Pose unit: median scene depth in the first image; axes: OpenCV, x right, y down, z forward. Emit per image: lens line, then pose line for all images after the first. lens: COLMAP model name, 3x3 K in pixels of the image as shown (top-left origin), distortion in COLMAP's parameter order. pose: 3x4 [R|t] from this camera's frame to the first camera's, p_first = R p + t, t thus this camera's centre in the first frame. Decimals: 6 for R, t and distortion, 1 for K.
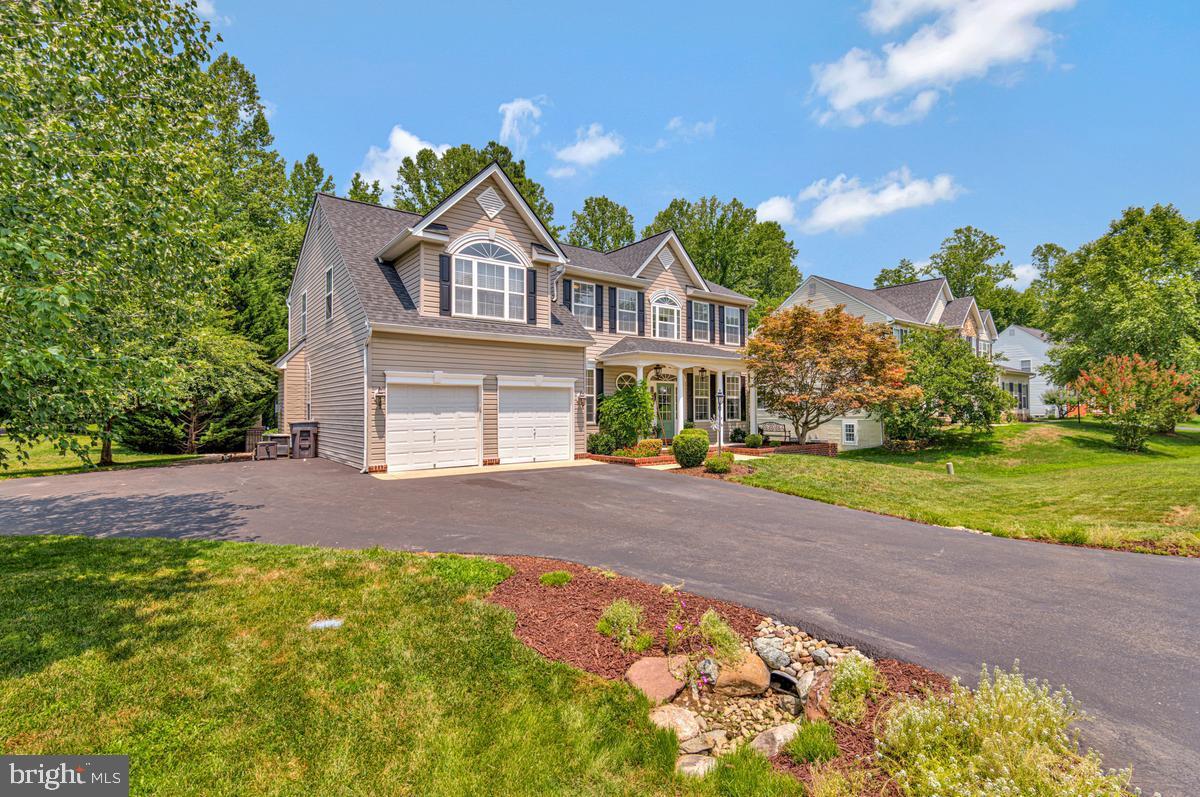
lens RADIAL K [[545.0, 0, 621.6], [0, 545.0, 405.8], [0, 0, 1]] dist [-0.005552, -0.000126]
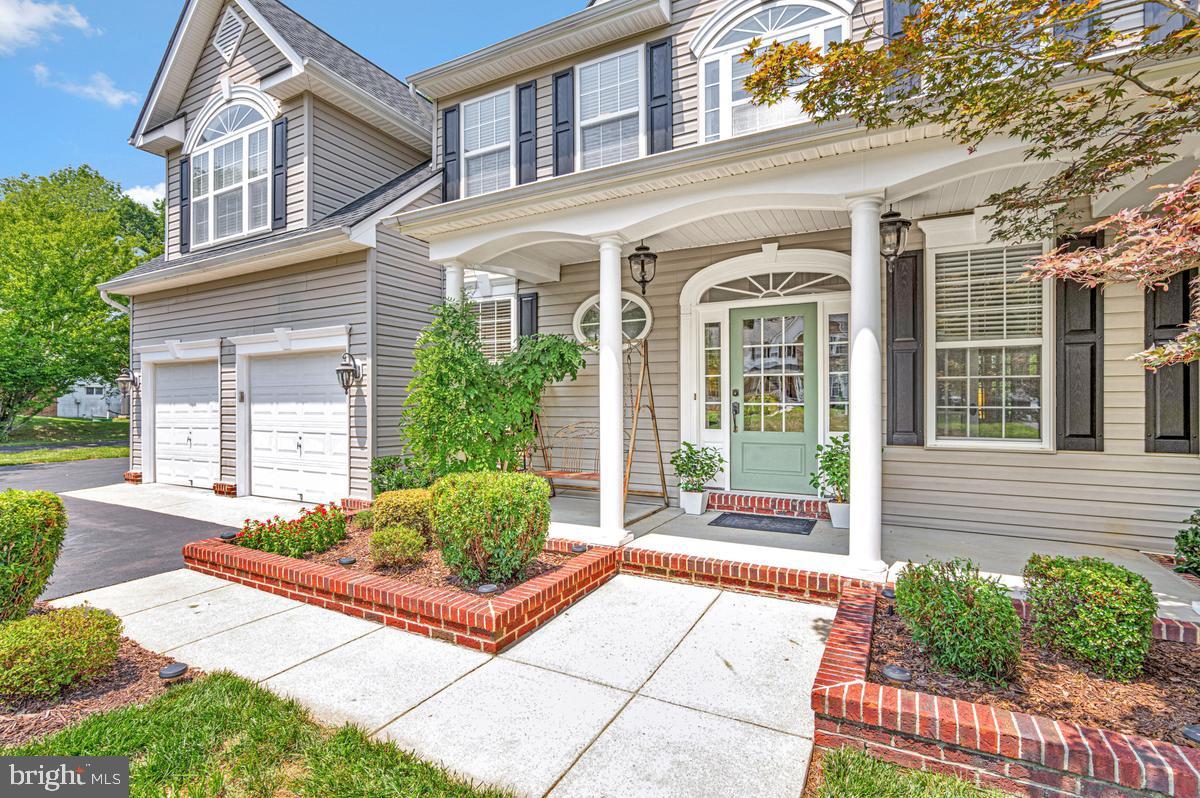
lens RADIAL K [[545.0, 0, 621.6], [0, 545.0, 406.3], [0, 0, 1]] dist [-0.005552, -0.000126]
pose [[0.396026, 0.004313, -0.918229, 0.423593], [0.005837, 0.999957, 0.007214, 0.013342], [0.918221, -0.008217, 0.395984, 1.087367]]
